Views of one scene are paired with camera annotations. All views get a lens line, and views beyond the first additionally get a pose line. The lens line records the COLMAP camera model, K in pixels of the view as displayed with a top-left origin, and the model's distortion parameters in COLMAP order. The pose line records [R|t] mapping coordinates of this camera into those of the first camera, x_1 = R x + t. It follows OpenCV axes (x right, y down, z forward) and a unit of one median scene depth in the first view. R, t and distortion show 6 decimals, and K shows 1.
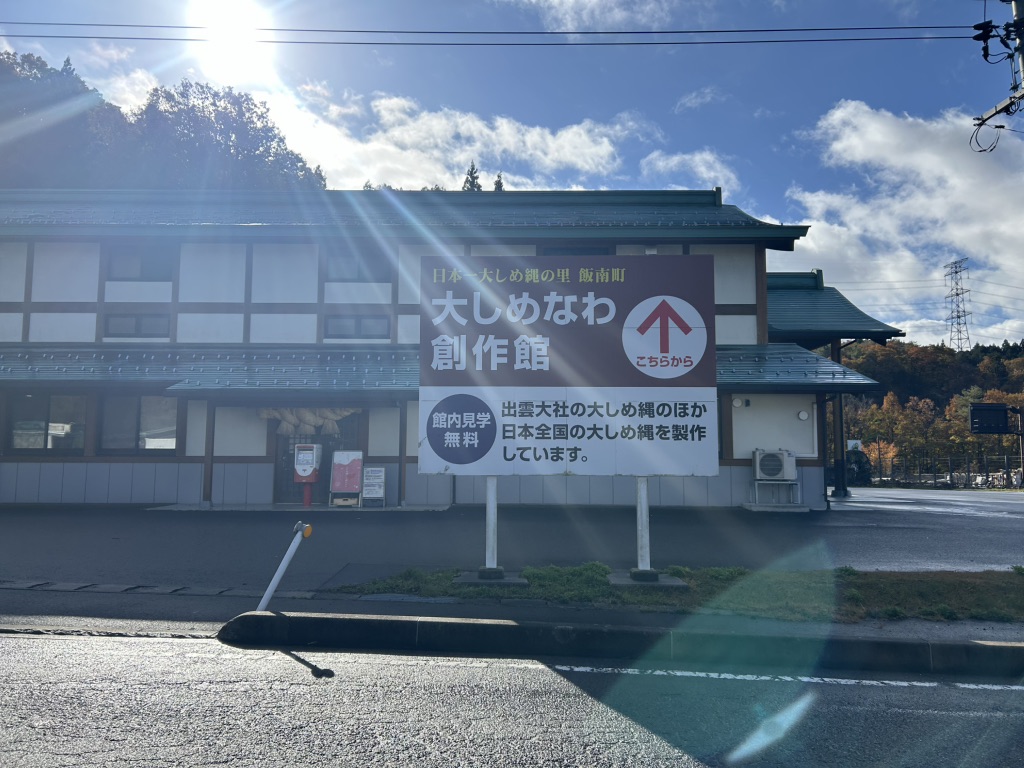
lens RADIAL K [[757.5, 0, 516.8], [0, 757.5, 376.0], [0, 0, 1]] dist [0.088486, -0.117391]
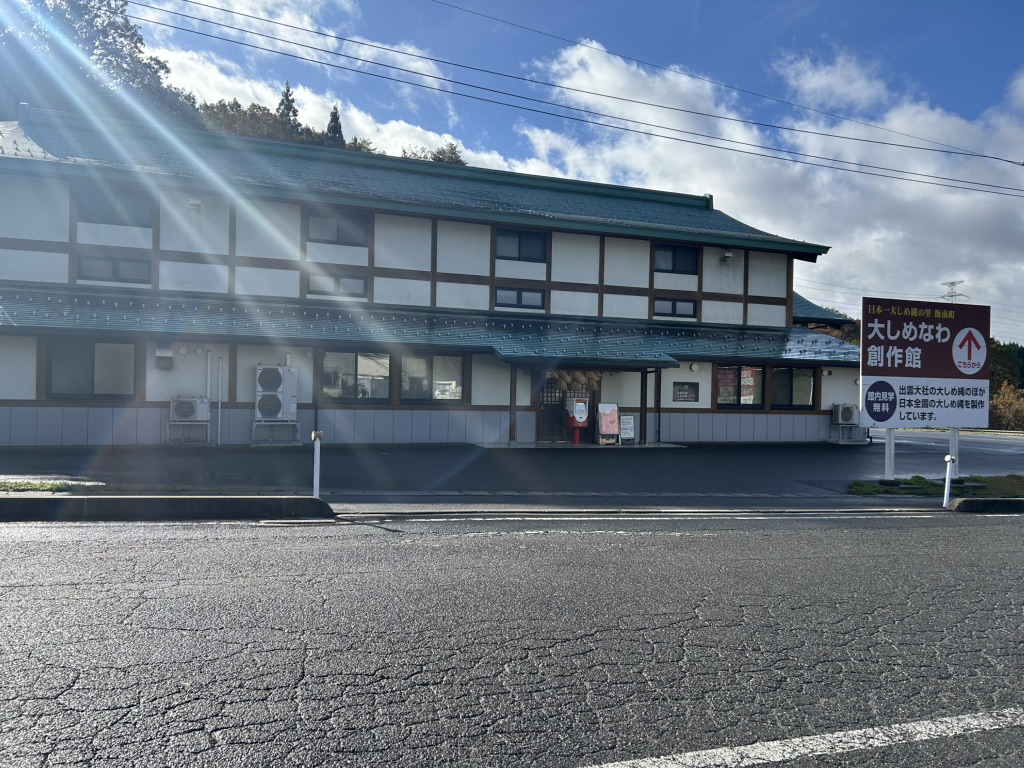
lens RADIAL K [[757.5, 0, 516.8], [0, 757.5, 376.0], [0, 0, 1]] dist [0.088486, -0.117391]
pose [[0.925517, 0.019451, 0.378206, -1.470061], [-0.053485, 0.995384, 0.079692, -0.079764], [-0.374910, -0.093984, 0.922285, -0.276529]]
